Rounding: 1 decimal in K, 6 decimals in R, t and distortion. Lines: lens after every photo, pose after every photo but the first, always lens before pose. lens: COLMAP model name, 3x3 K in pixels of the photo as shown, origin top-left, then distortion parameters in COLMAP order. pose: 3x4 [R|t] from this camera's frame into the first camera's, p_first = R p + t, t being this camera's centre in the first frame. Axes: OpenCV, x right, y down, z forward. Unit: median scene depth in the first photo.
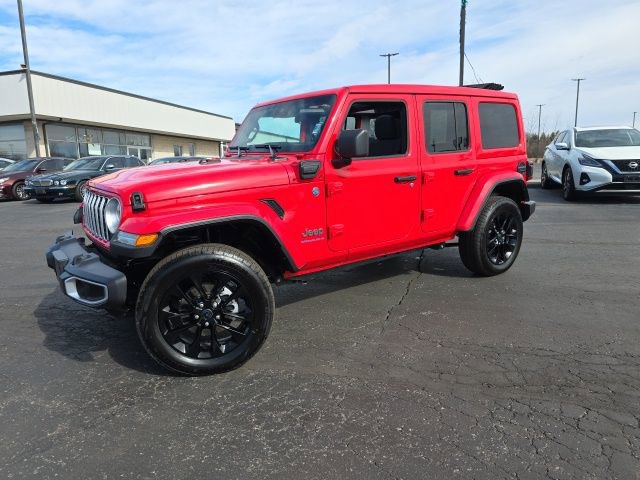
lens RADIAL K [[431.1, 0, 320.0], [0, 431.1, 240.0], [0, 0, 1]] dist [0.045385, -0.040981]
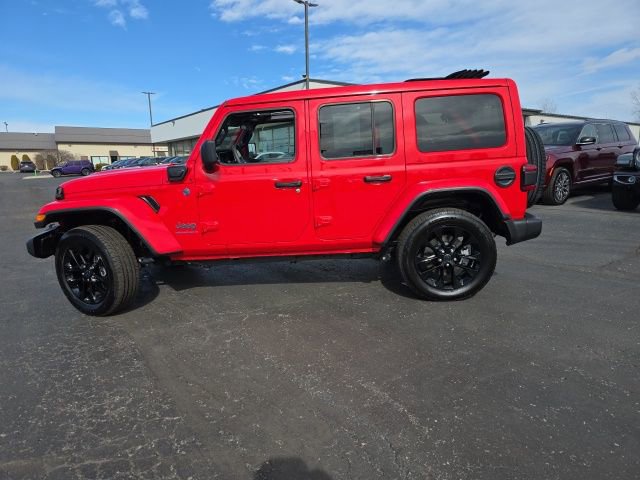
lens RADIAL K [[431.3, 0, 318.7], [0, 431.3, 245.7], [0, 0, 1]] dist [0.040704, -0.040438]
pose [[0.787449, 0.128992, -0.602732, 0.875668], [-0.105349, 0.991634, 0.074587, -0.079744], [0.607311, 0.004764, 0.794450, 0.225467]]
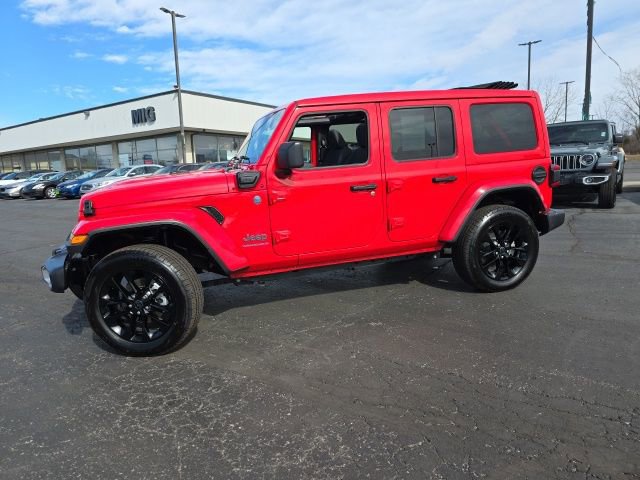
lens RADIAL K [[433.3, 0, 318.3], [0, 433.3, 229.7], [0, 0, 1]] dist [0.044944, -0.044173]
pose [[0.948889, 0.032499, -0.313933, 0.407964], [-0.040142, 0.999033, -0.017911, -0.021067], [0.313048, 0.029597, 0.949276, 0.017026]]
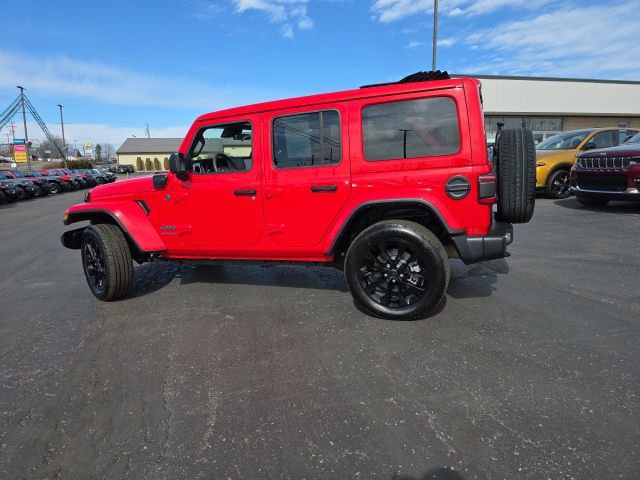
lens RADIAL K [[433.3, 0, 318.3], [0, 433.3, 229.7], [0, 0, 1]] dist [0.044944, -0.044173]
pose [[0.536436, 0.138533, -0.832493, 1.193360], [-0.125030, 0.988595, 0.083944, -0.161125], [0.834628, 0.059055, 0.547639, 0.553785]]
